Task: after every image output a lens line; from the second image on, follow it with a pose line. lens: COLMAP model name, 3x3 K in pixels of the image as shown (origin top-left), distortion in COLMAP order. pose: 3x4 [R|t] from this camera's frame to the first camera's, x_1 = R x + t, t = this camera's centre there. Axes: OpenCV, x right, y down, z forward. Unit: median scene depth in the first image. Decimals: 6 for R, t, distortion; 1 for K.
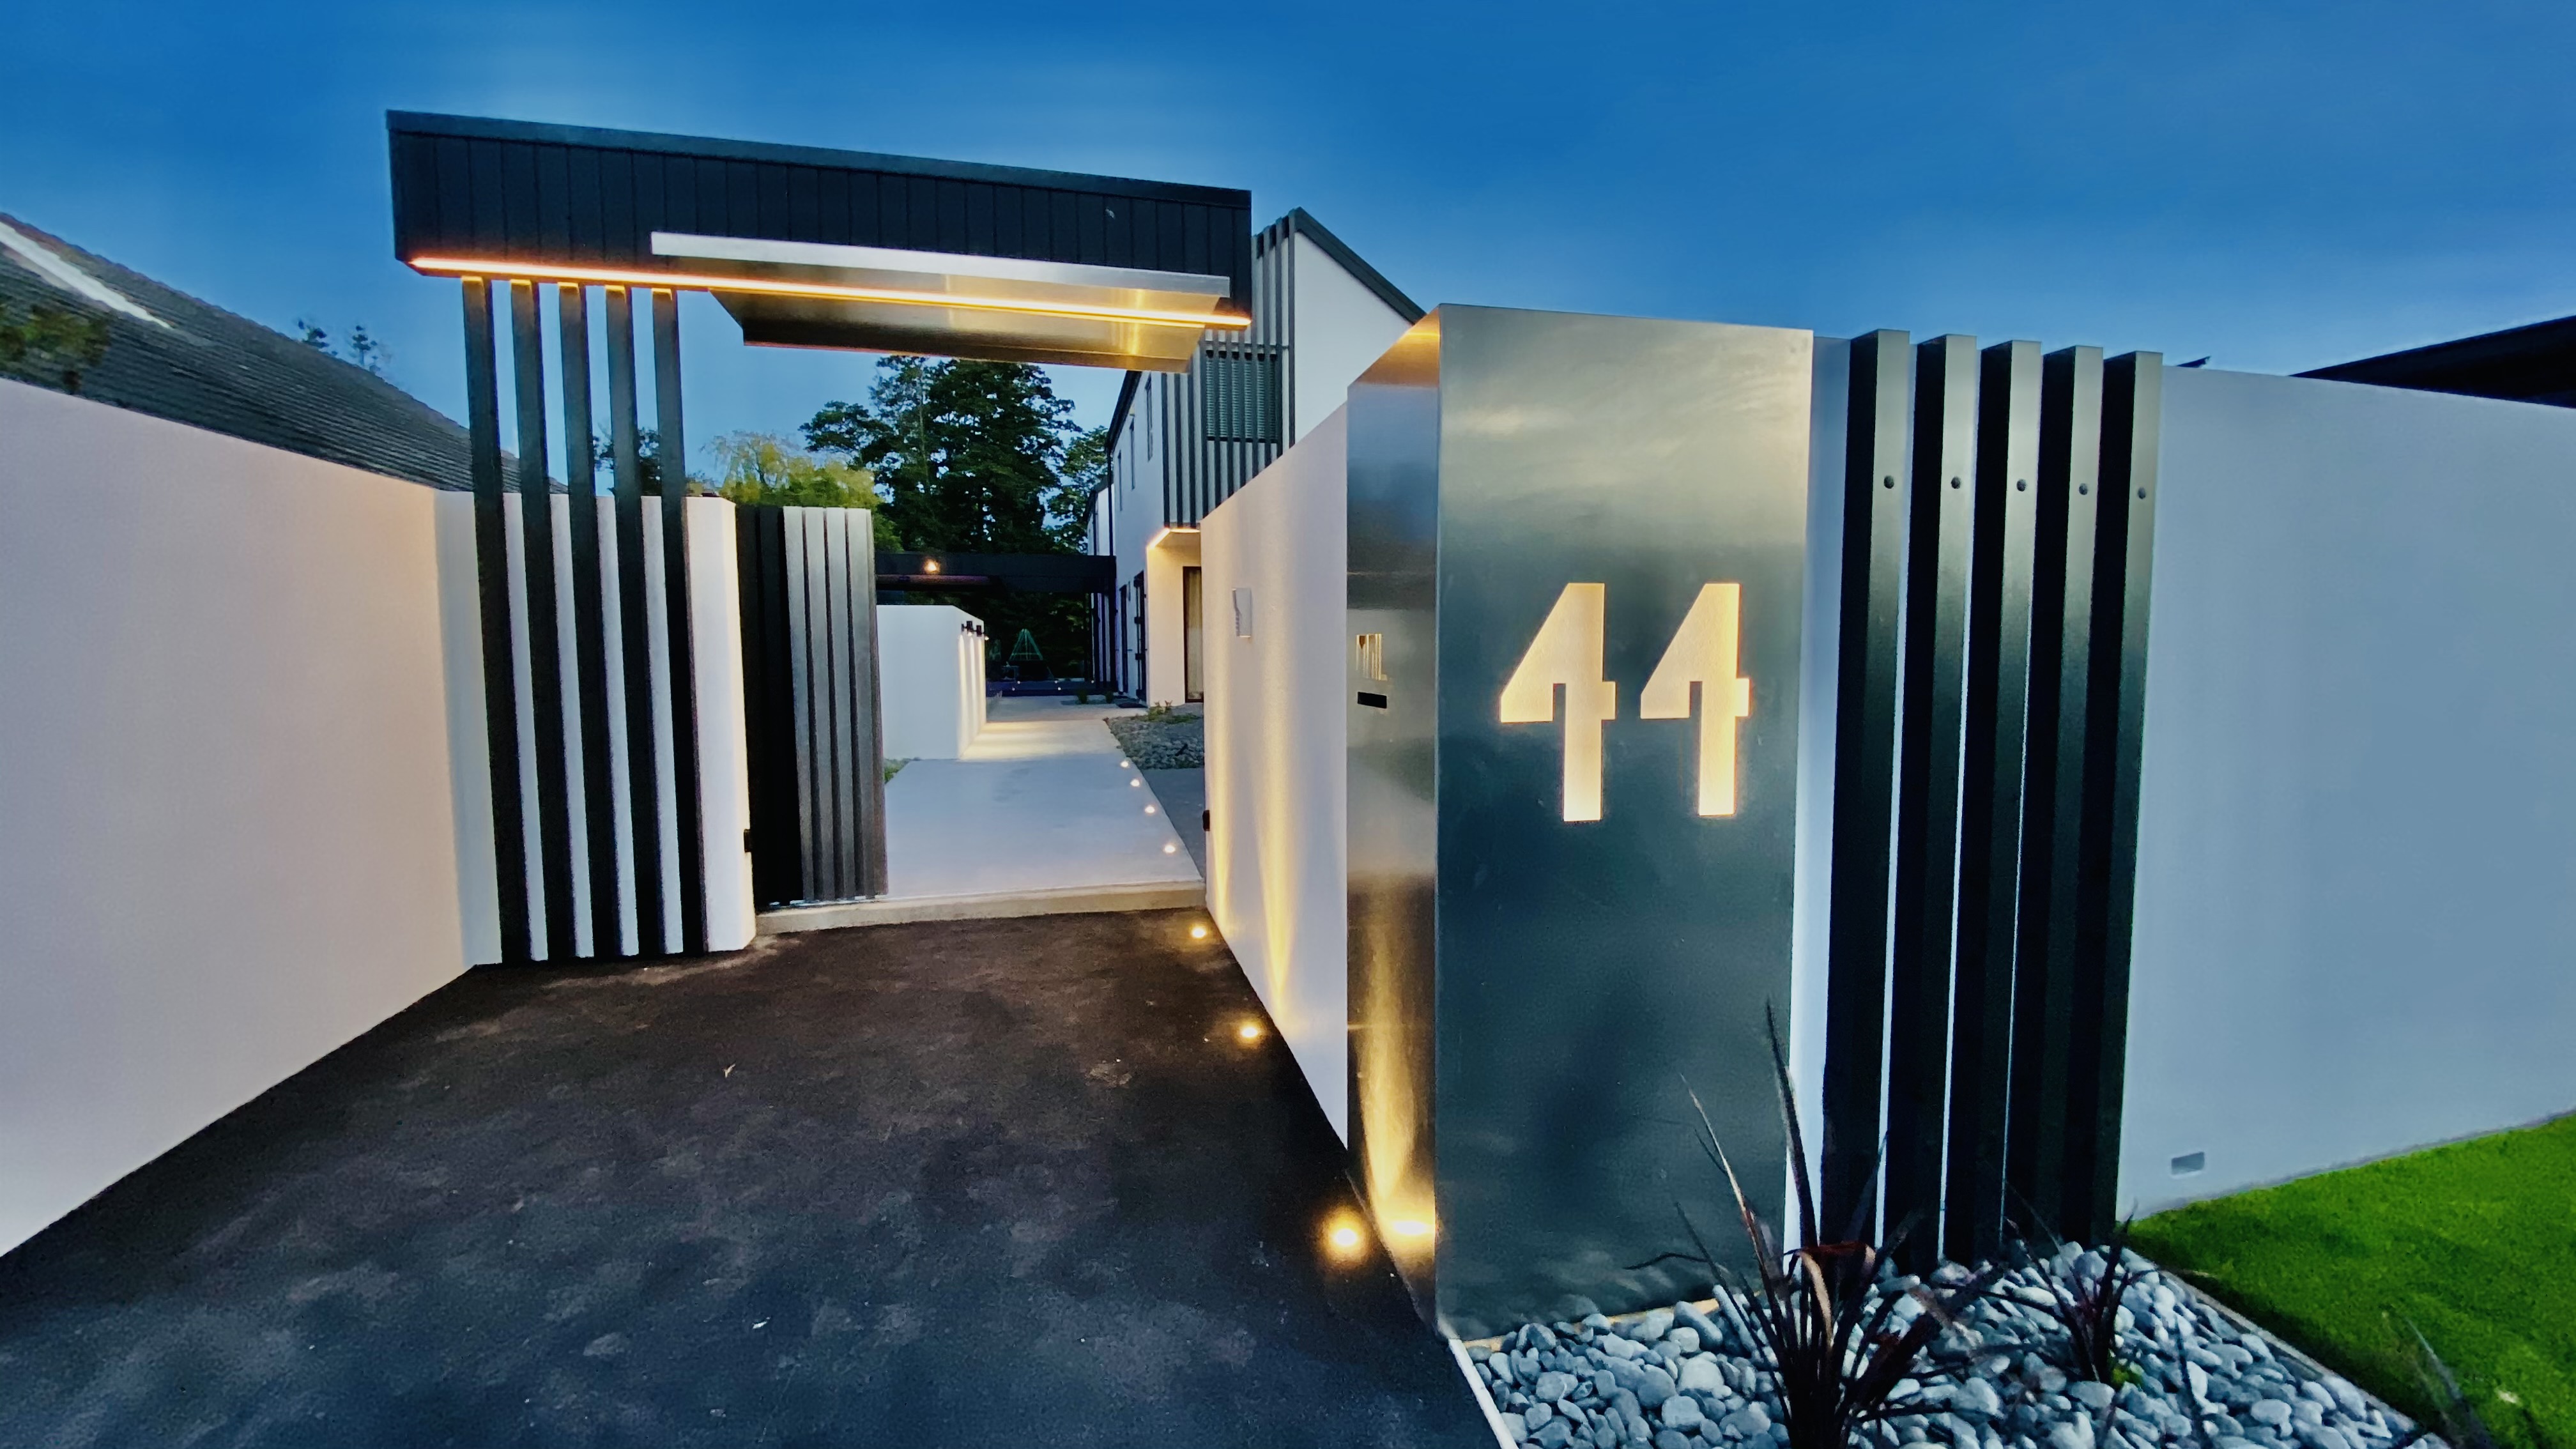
lens RADIAL K [[1058.9, 0, 1288.0], [0, 1058.9, 724.5], [0, 0, 1]] dist [0.065873, -0.064202]
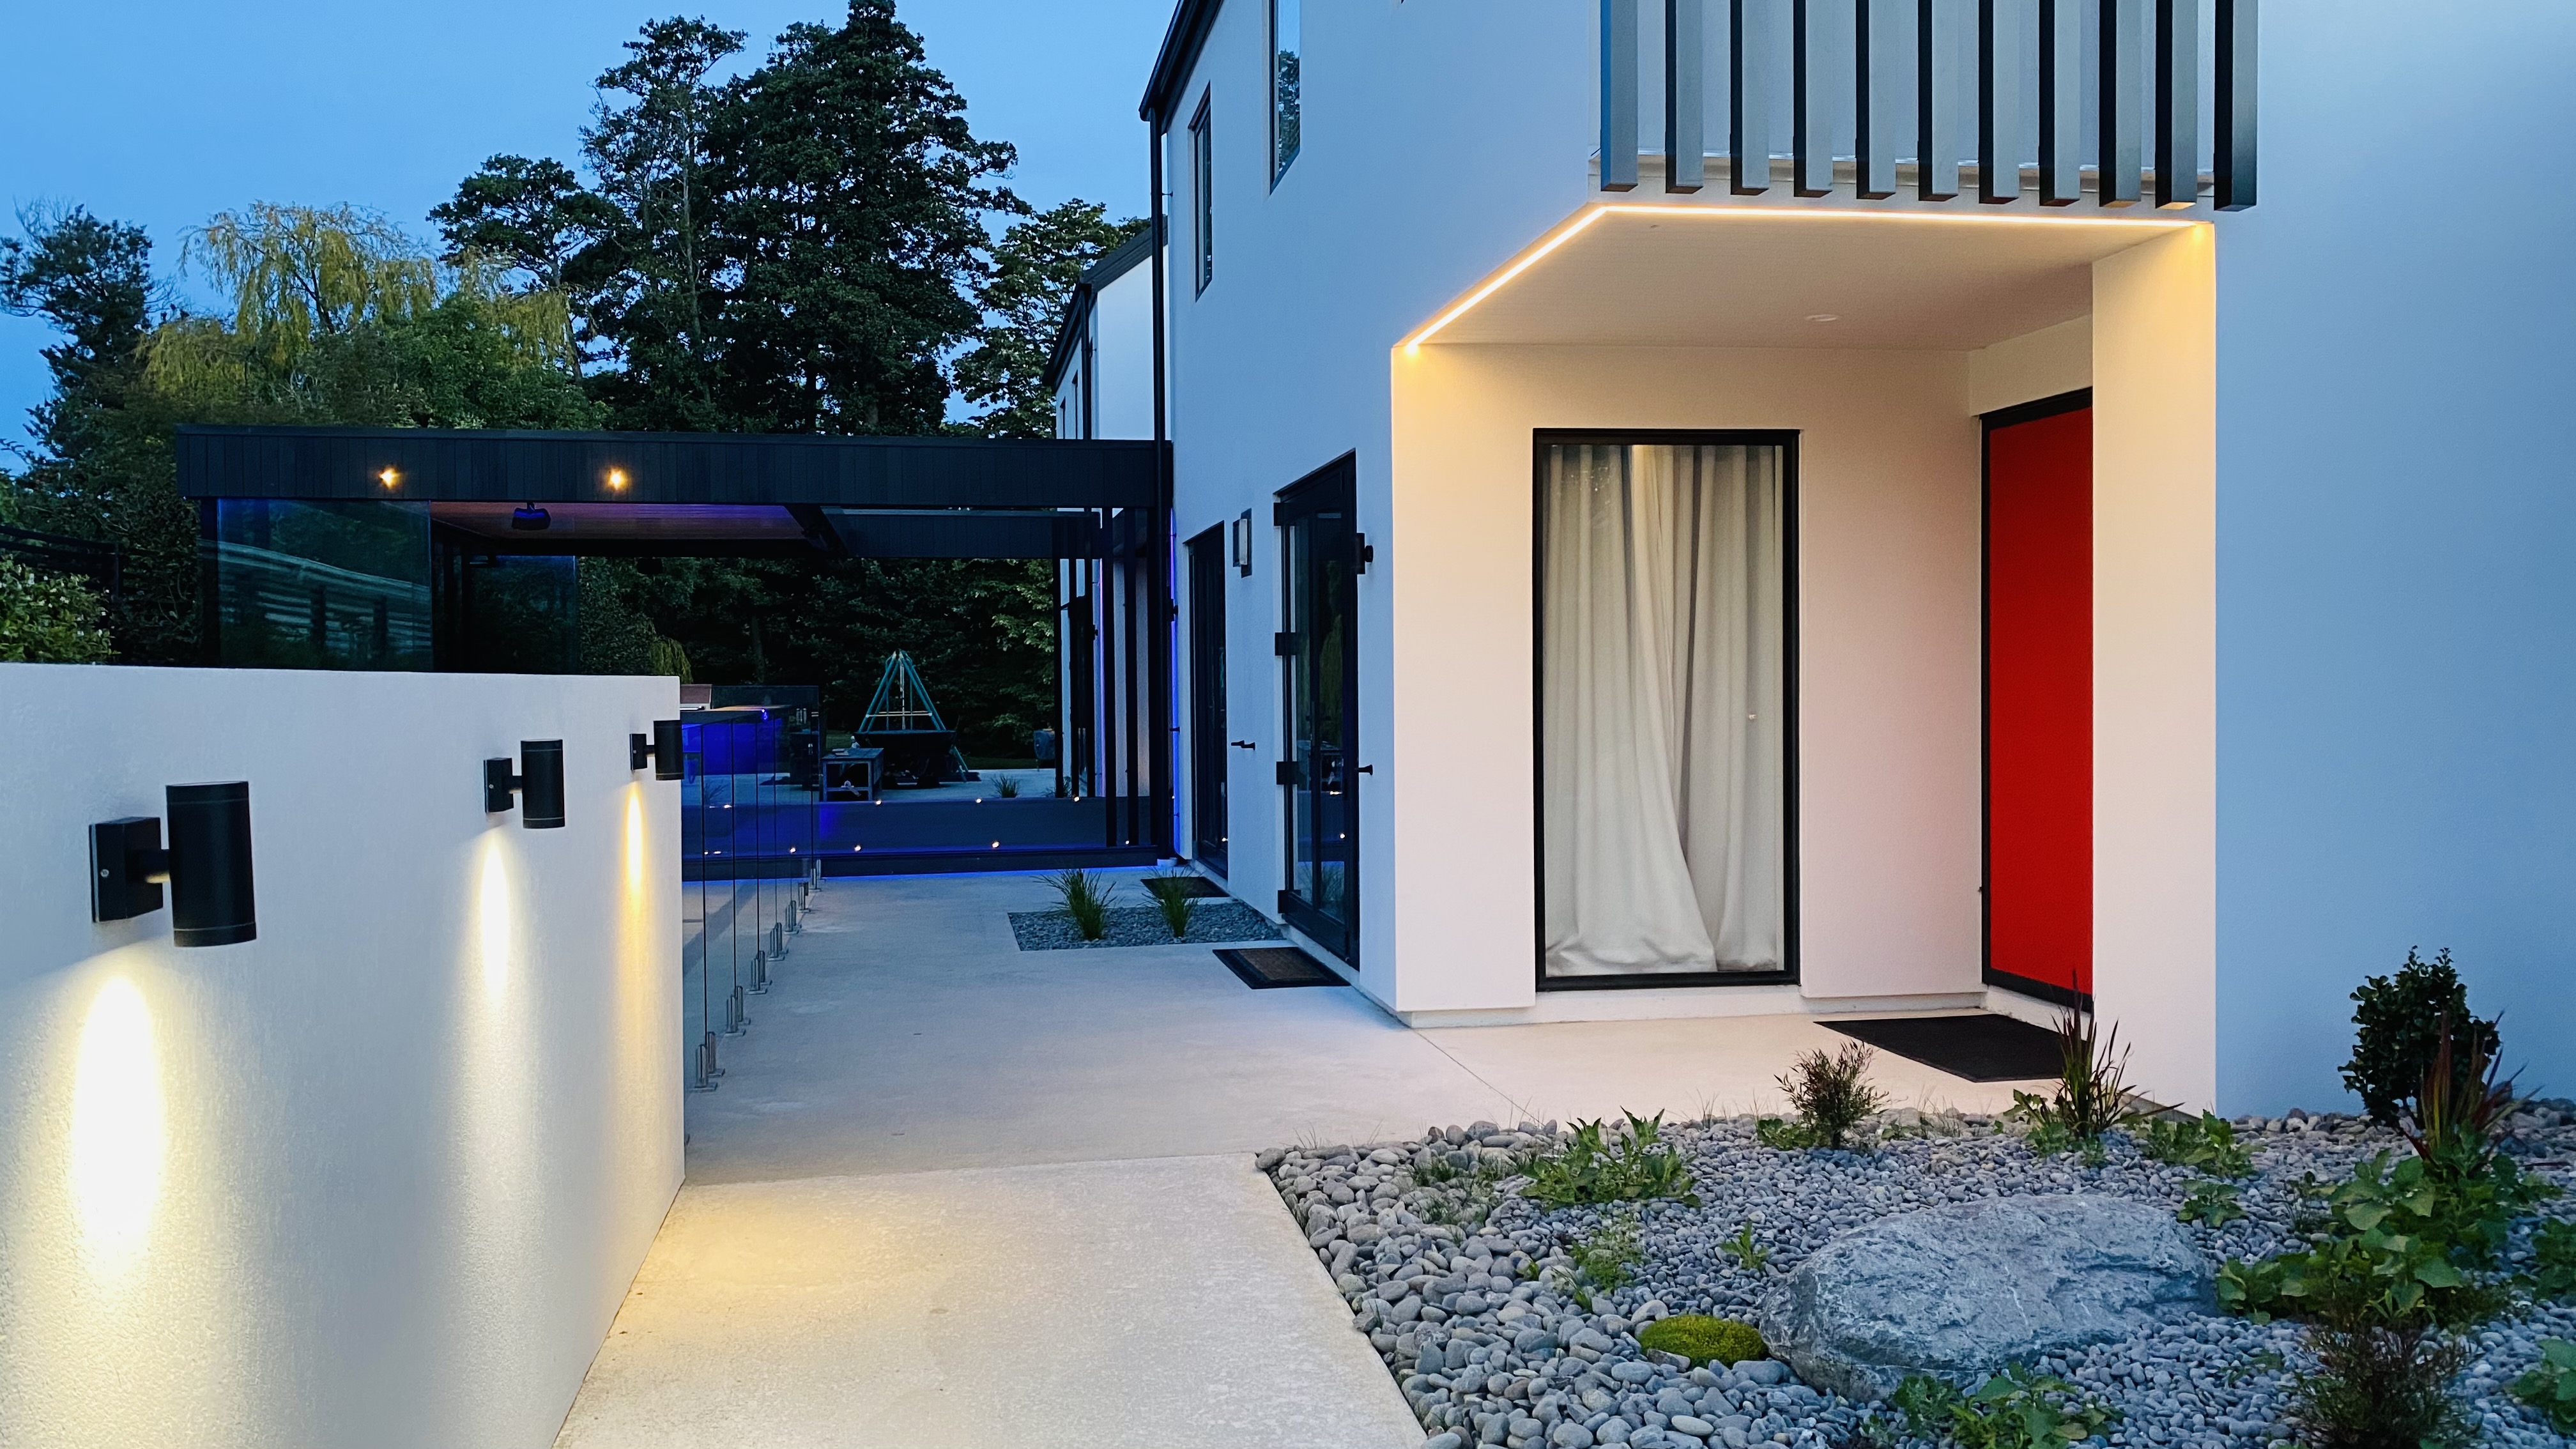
lens RADIAL K [[1975.9, 0, 1302.2], [0, 1975.9, 789.2], [0, 0, 1]] dist [0.005565, 0.001443]
pose [[0.999037, 0.004554, -0.043649, -0.133191], [-0.005106, 0.999908, -0.012538, -0.062726], [0.043588, 0.012749, 0.998968, 0.554148]]
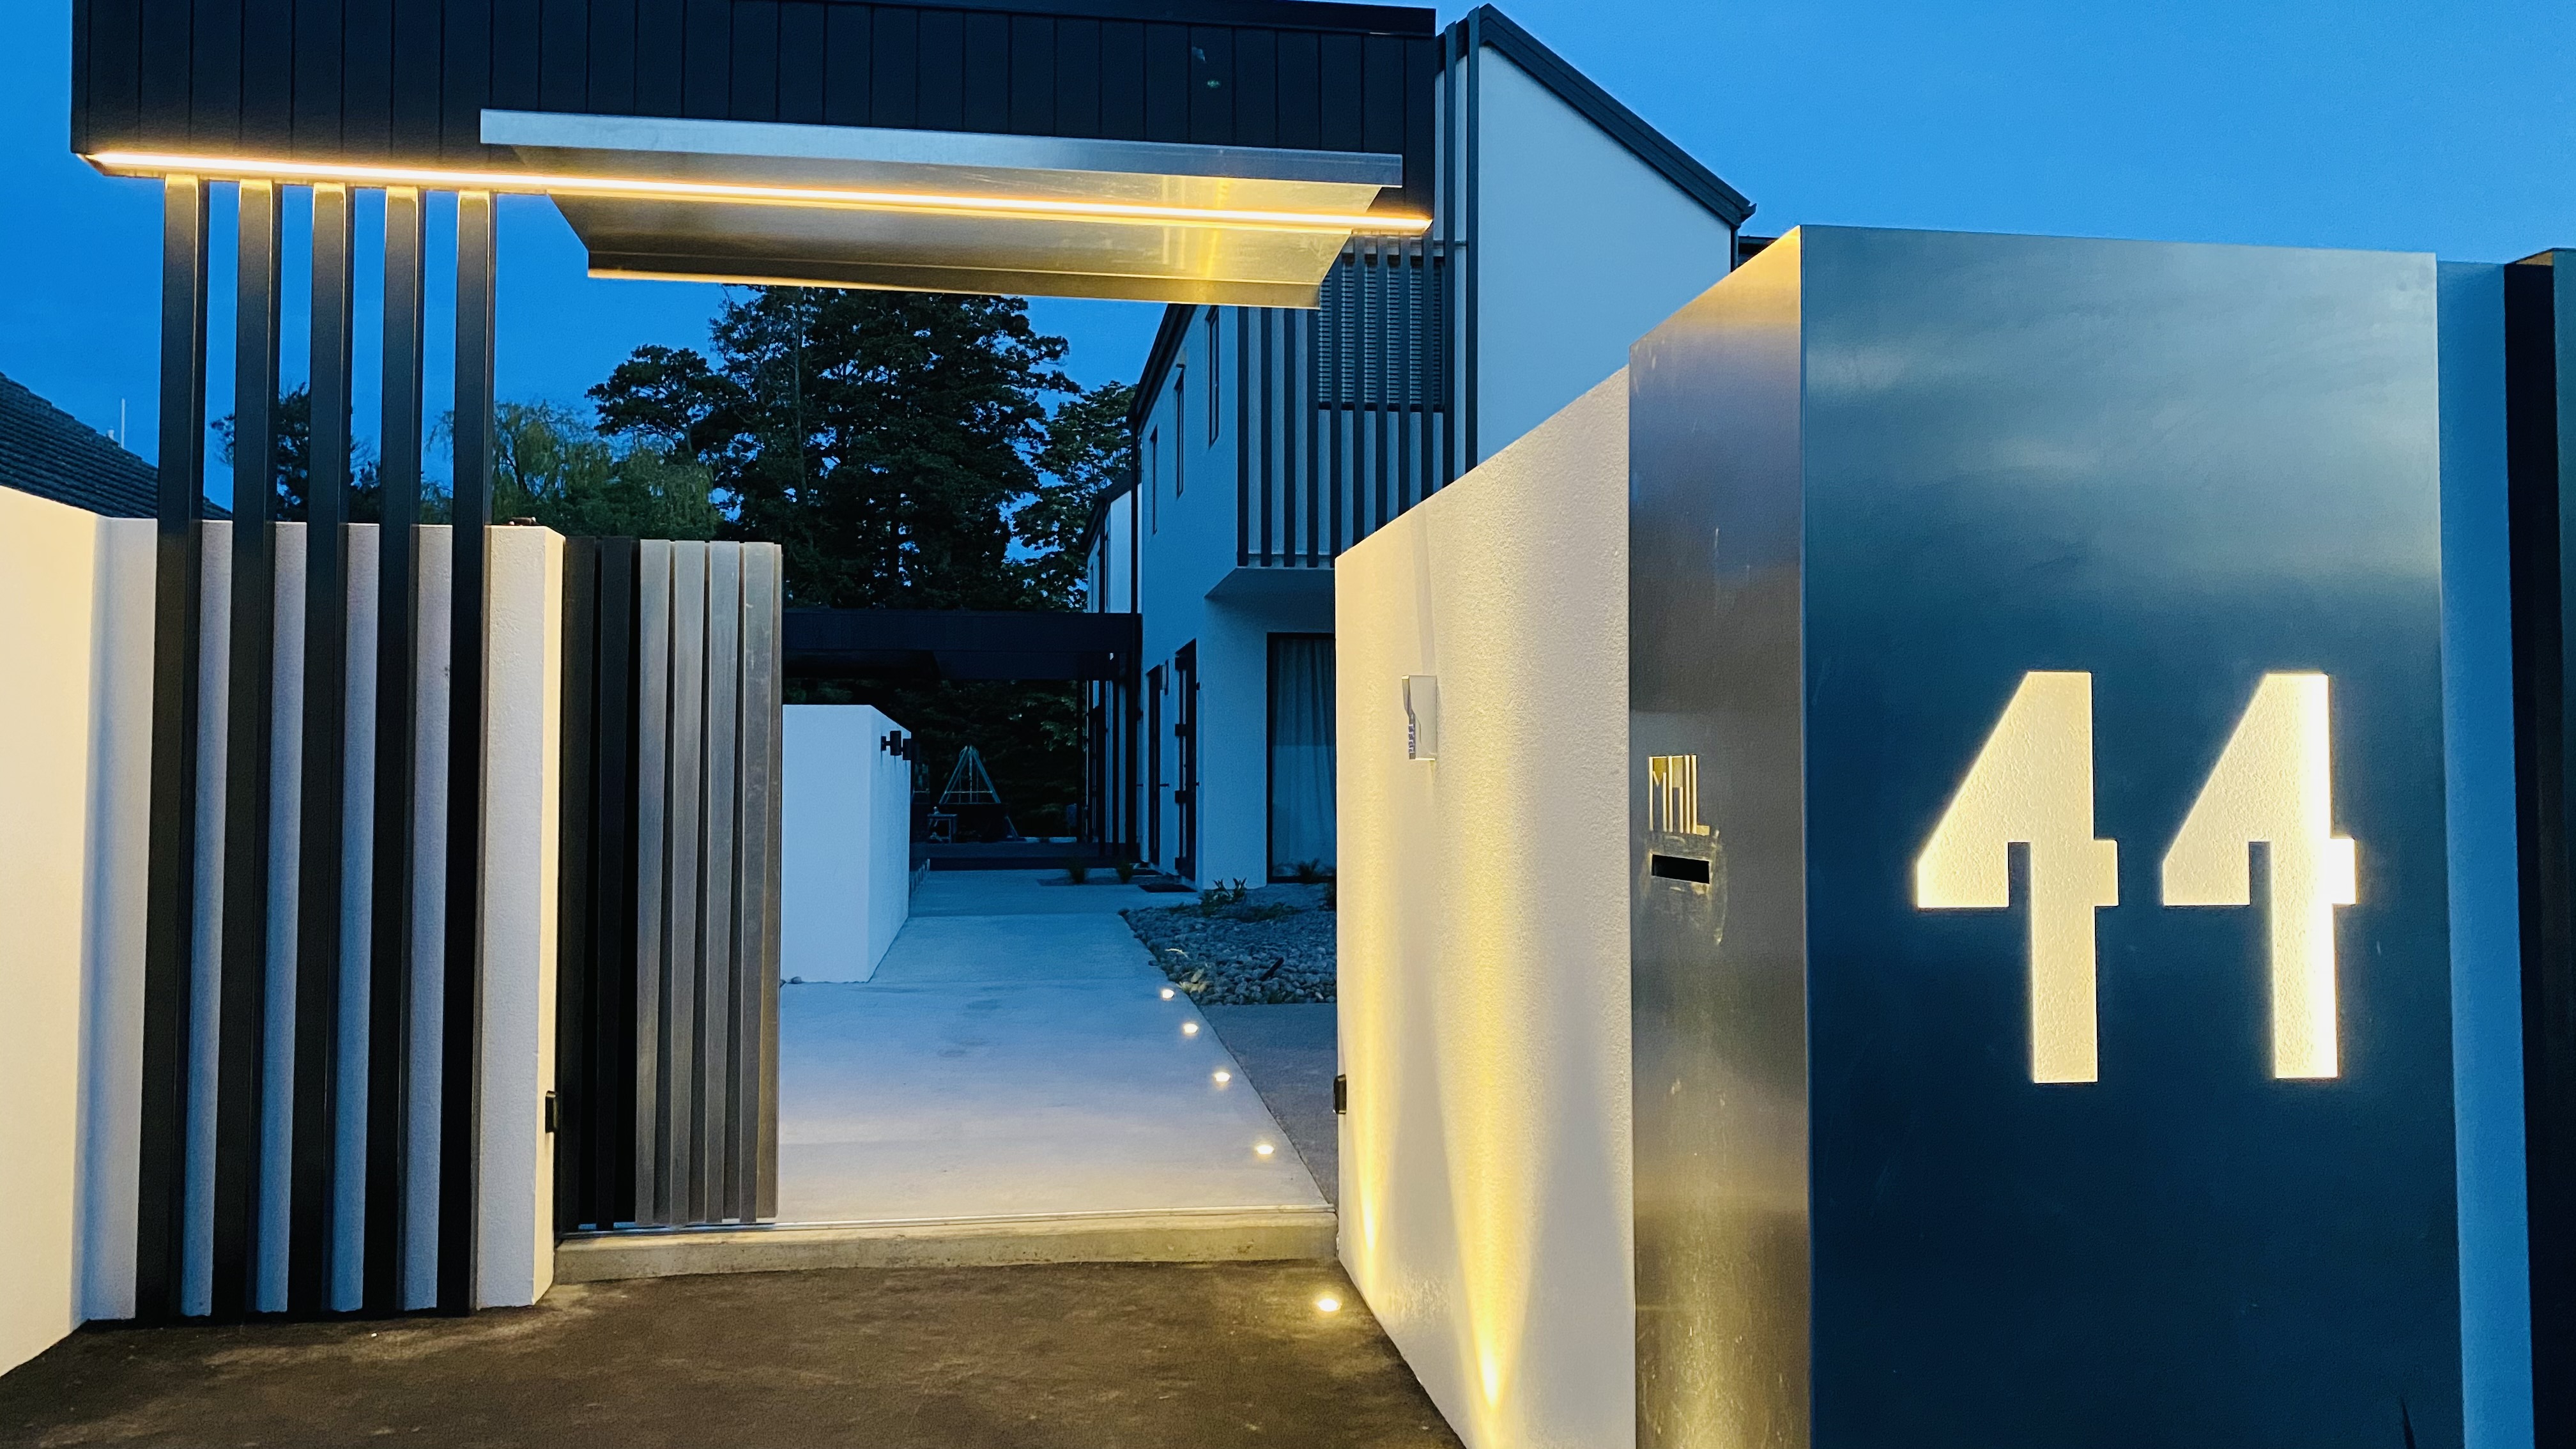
lens RADIAL K [[2003.6, 0, 1254.0], [0, 2003.6, 688.7], [0, 0, 1]] dist [0.134360, -0.235912]
pose [[0.995329, 0.002456, -0.096515, -0.006090], [-0.013932, 0.992867, -0.118411, 0.001713], [0.095535, 0.119203, 0.988263, -0.017483]]
